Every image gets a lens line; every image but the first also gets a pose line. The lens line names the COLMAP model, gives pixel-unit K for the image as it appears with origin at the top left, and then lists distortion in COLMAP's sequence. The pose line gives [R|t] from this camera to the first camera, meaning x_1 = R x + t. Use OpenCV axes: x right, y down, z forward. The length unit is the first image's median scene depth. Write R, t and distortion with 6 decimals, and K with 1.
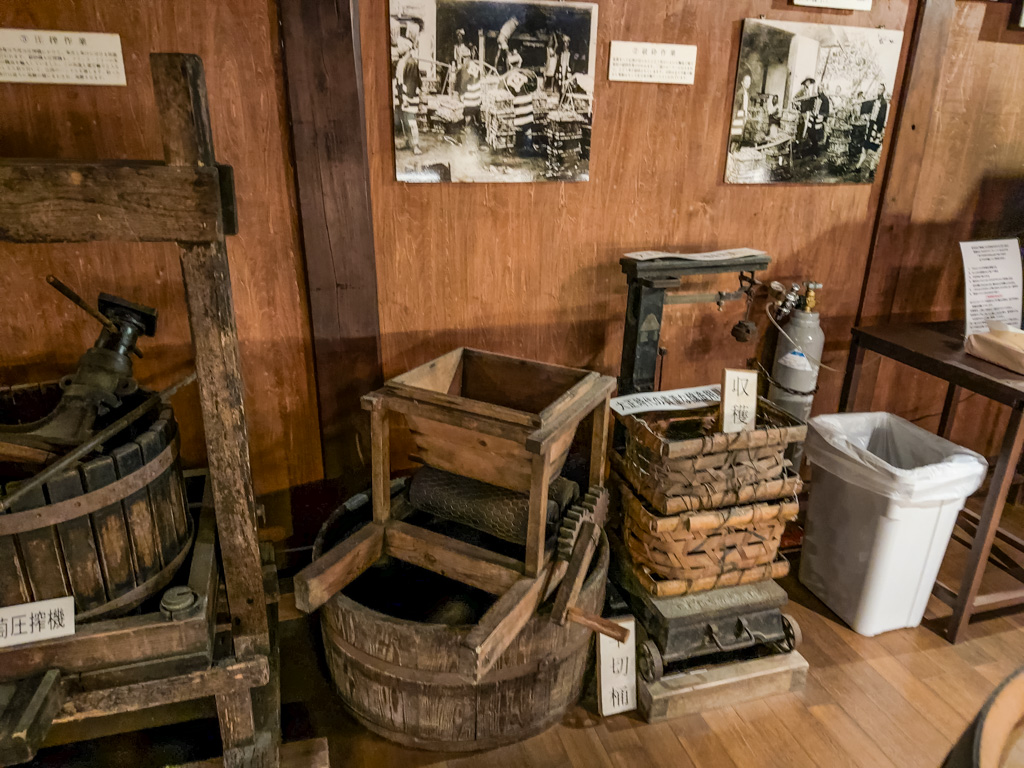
lens RADIAL K [[713.1, 0, 513.1], [0, 713.1, 389.1], [0, 0, 1]] dist [0.033715, -0.053966]
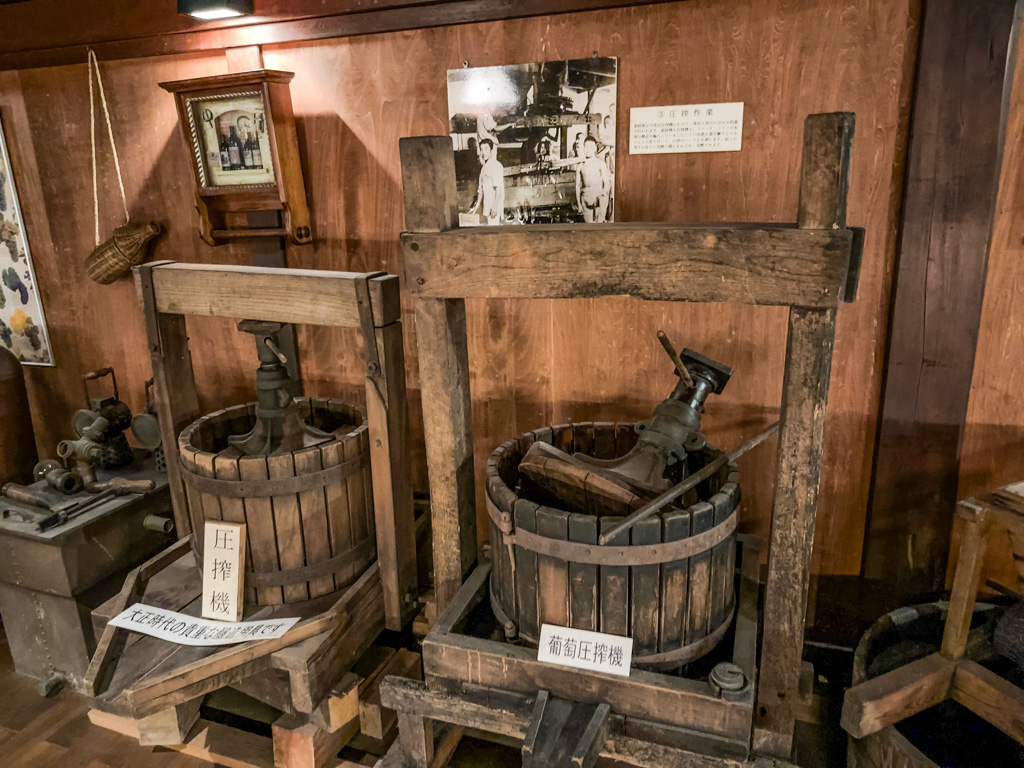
lens RADIAL K [[713.1, 0, 513.1], [0, 713.1, 389.1], [0, 0, 1]] dist [0.033715, -0.053966]
pose [[0.798558, 0.127902, -0.588172, -0.175691], [-0.172544, 0.984796, -0.020113, -0.012496], [0.576657, 0.117547, 0.808486, 0.023721]]
